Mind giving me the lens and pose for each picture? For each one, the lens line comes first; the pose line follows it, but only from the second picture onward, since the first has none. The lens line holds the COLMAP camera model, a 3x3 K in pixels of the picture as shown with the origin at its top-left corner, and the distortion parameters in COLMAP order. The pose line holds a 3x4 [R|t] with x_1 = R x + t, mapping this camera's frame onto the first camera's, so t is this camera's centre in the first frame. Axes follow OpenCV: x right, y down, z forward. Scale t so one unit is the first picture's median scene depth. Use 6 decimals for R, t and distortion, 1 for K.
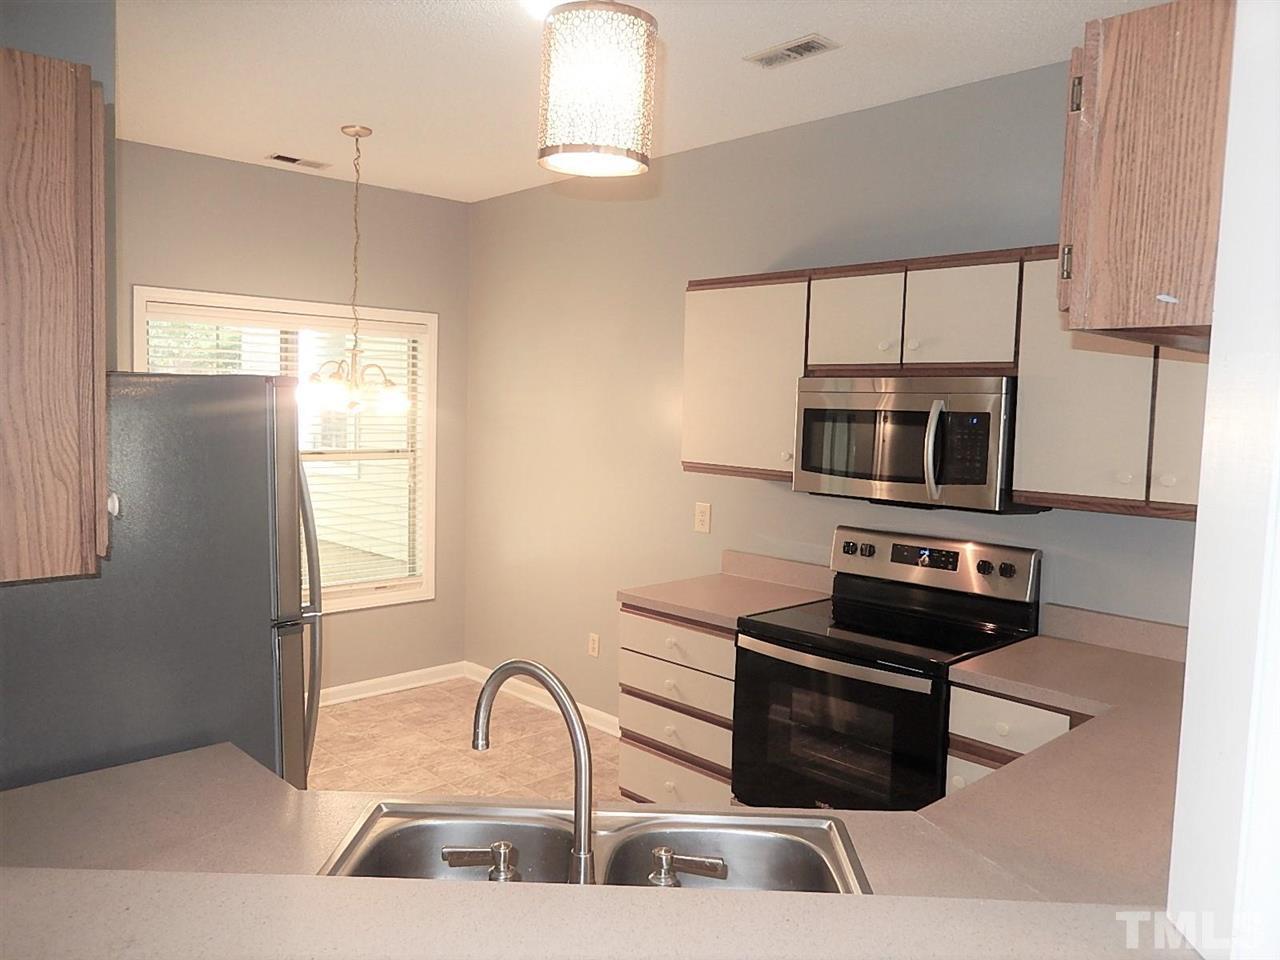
lens RADIAL K [[925.4, 0, 635.5], [0, 925.4, 476.0], [0, 0, 1]] dist [0.004212, 0.000397]
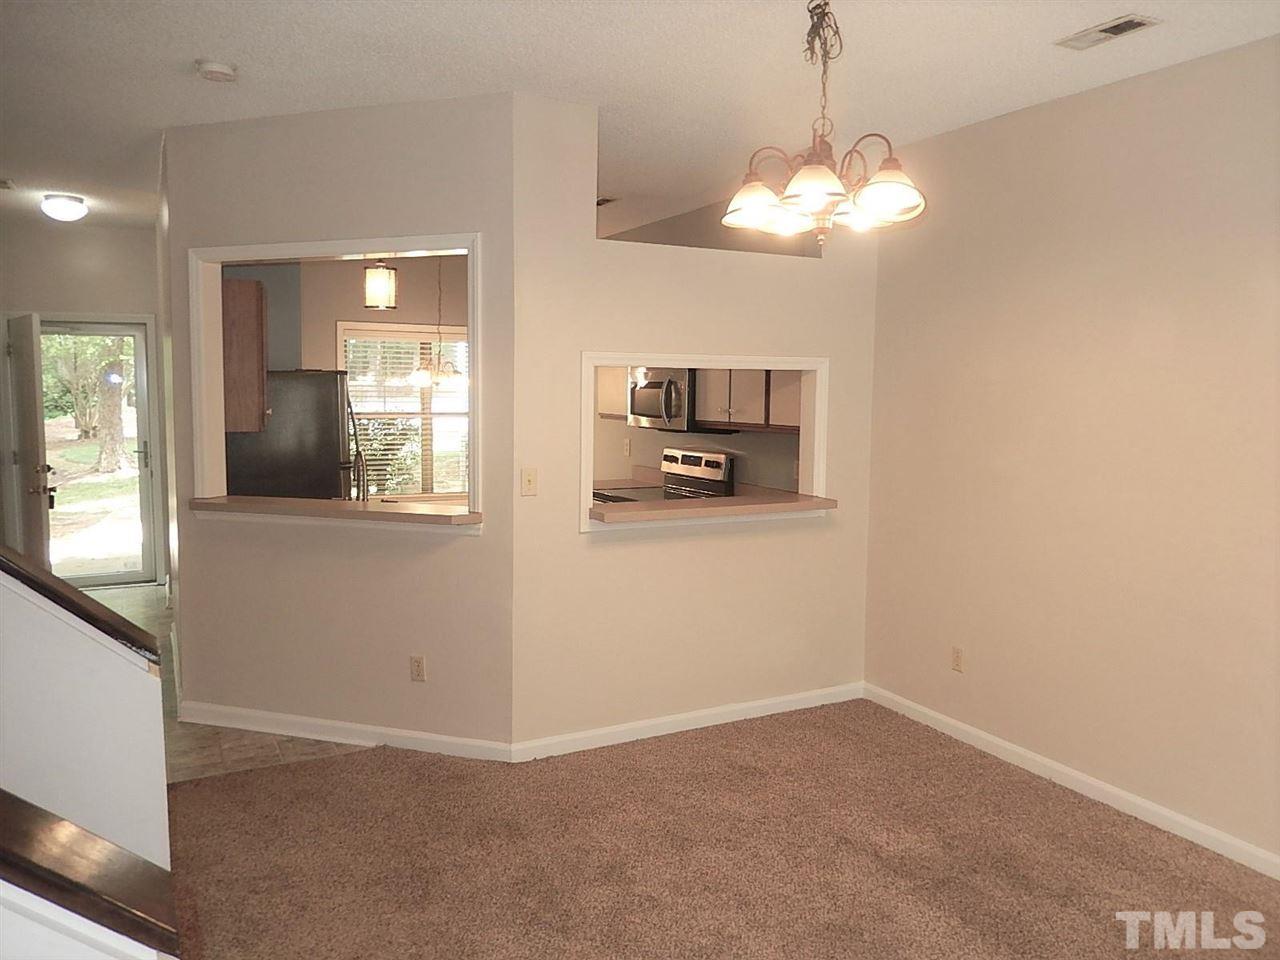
lens RADIAL K [[961.6, 0, 646.0], [0, 961.6, 483.7], [0, 0, 1]] dist [0.001488, 0.015152]
pose [[0.960110, 0.013671, -0.279288, 0.509797], [-0.008122, 0.999746, 0.021018, 0.062822], [0.279504, -0.017912, 0.959977, -0.583642]]
